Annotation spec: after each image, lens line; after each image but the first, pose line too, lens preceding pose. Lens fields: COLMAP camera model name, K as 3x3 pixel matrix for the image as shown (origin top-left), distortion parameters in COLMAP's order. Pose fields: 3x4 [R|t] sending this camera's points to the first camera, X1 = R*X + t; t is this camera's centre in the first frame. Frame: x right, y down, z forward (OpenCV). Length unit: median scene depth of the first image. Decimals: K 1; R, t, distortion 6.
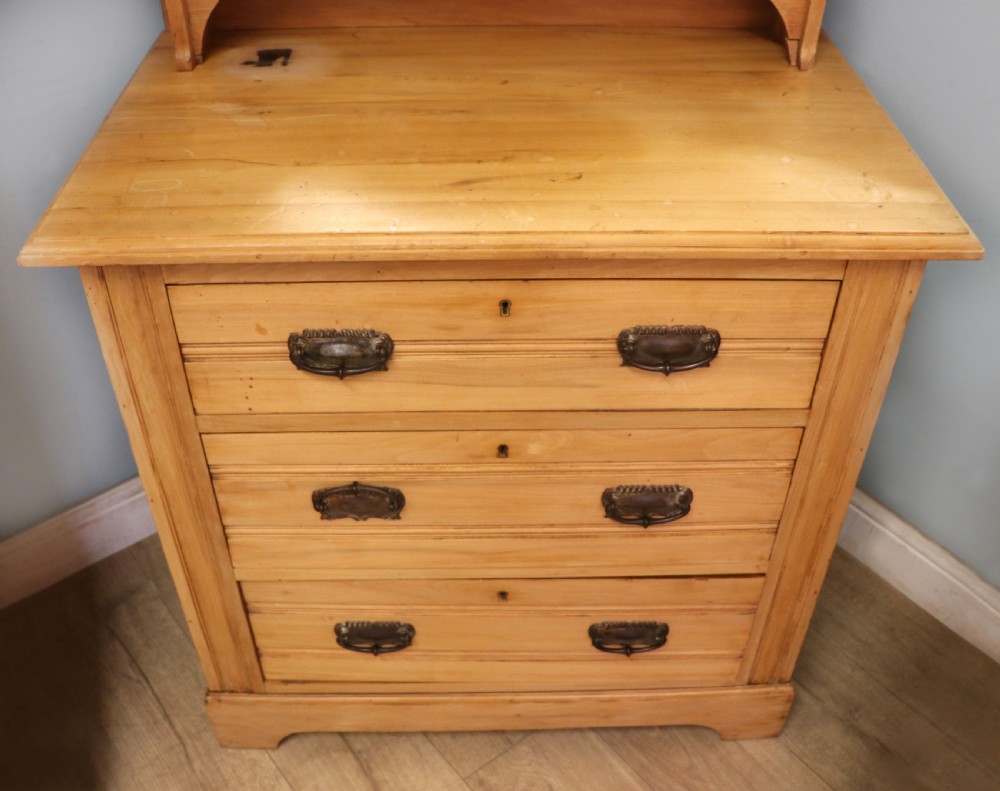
lens RADIAL K [[1071.7, 0, 495.2], [0, 1071.7, 469.0], [0, 0, 1]] dist [-0.147787, 0.000000]
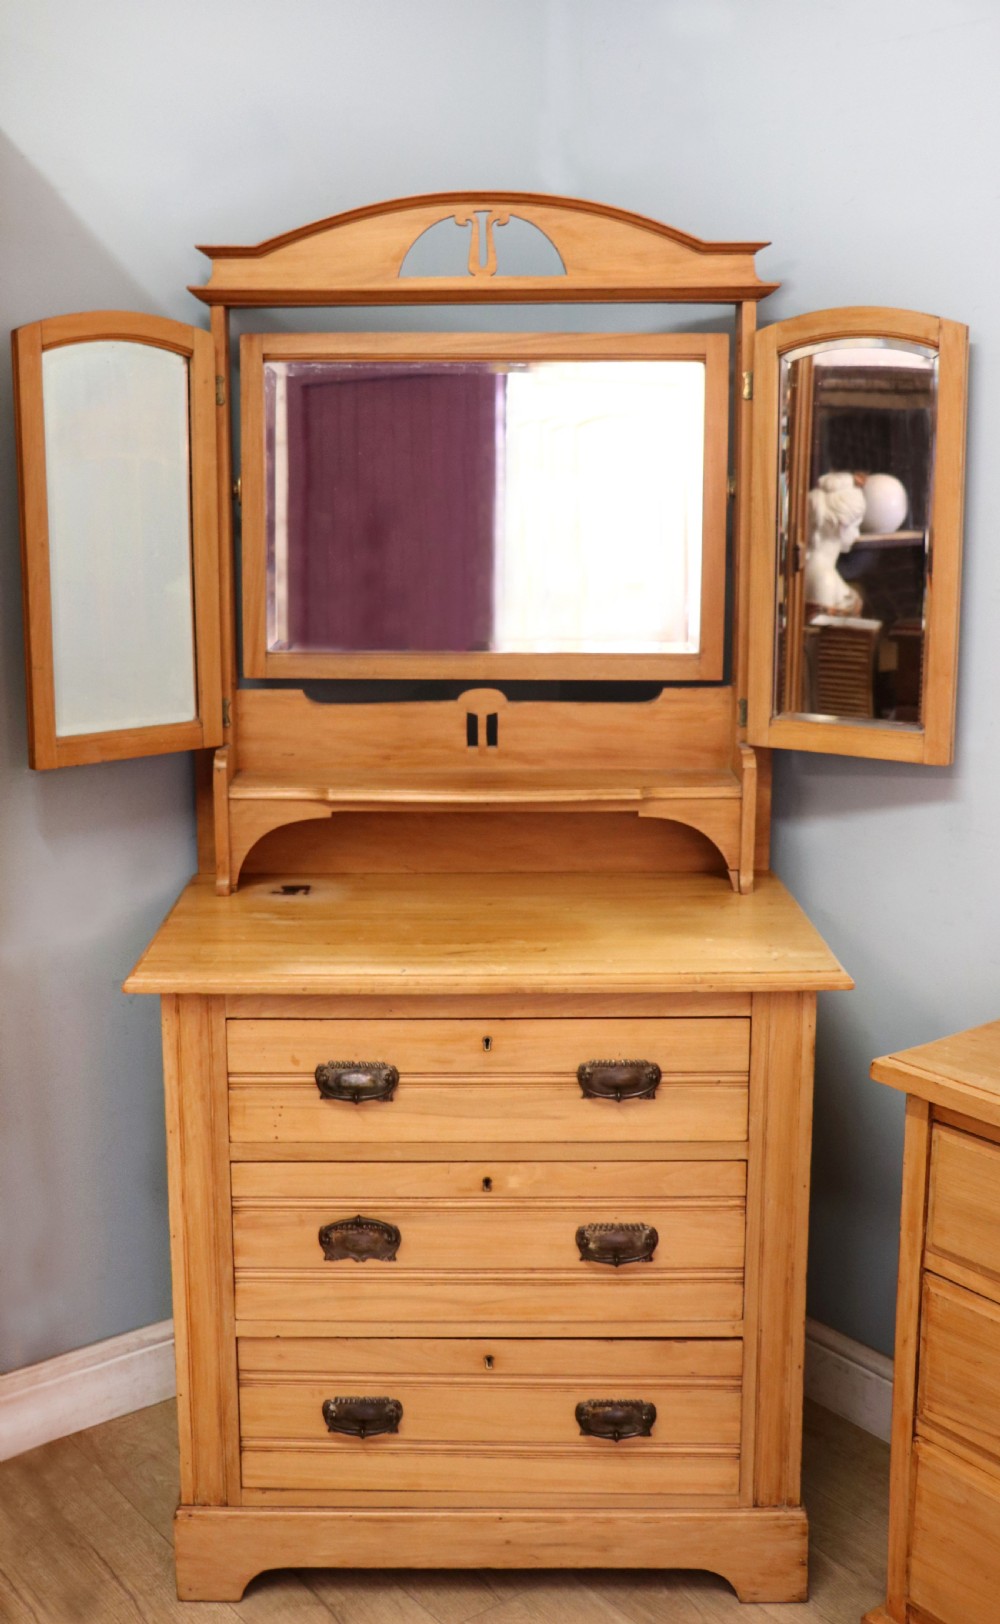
lens RADIAL K [[2471.2, 0, 354.8], [0, 2471.2, 793.6], [0, 0, 1]] dist [-0.027120, 0.000000]
pose [[0.997918, -0.005438, -0.064264, 0.038413], [-0.029760, 0.845190, -0.533636, 1.061558], [0.057217, 0.534438, 0.843269, -1.501838]]
